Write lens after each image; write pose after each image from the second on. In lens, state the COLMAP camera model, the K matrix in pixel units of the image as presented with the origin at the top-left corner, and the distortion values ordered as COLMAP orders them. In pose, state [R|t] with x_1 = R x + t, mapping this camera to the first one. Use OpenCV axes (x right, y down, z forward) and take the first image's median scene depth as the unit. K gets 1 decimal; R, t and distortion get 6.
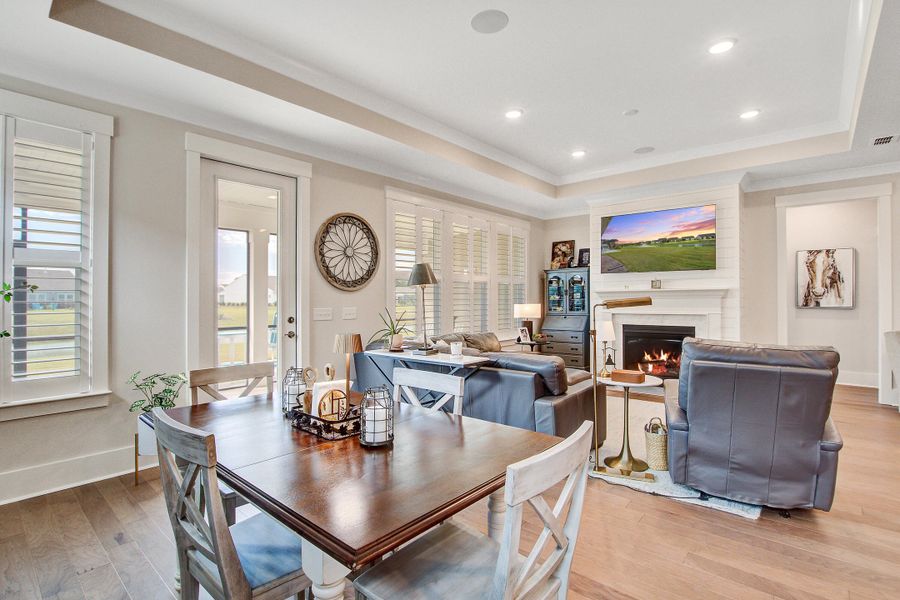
lens RADIAL K [[429.8, 0, 436.4], [0, 429.8, 299.6], [0, 0, 1]] dist [-0.031761, 0.000041]
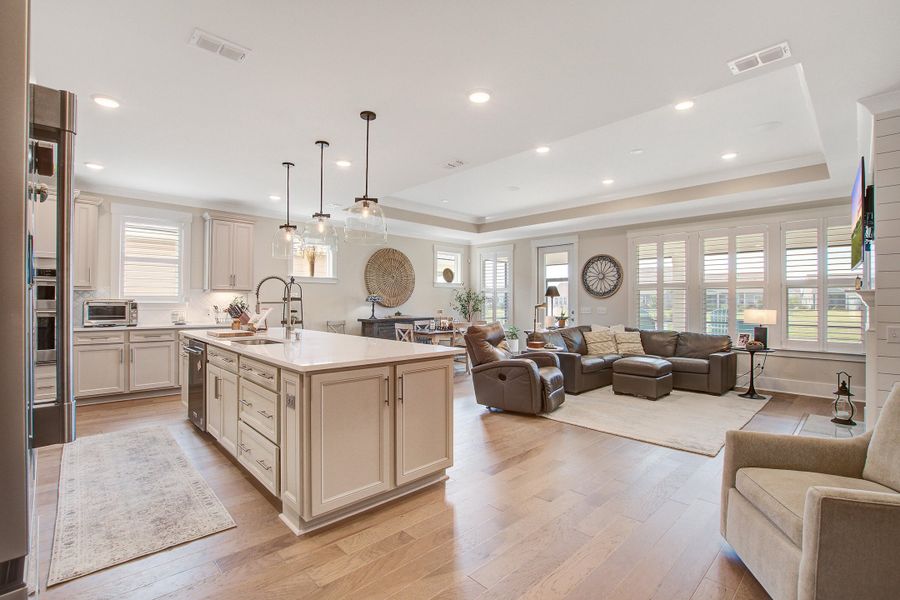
lens RADIAL K [[403.7, 0, 446.7], [0, 403.7, 302.9], [0, 0, 1]] dist [-0.033724, 0.005859]
pose [[-0.082360, 0.007186, -0.996577, 1.194521], [-0.003736, 0.999965, 0.007519, -0.008594], [0.996596, 0.004342, -0.082330, 0.395706]]
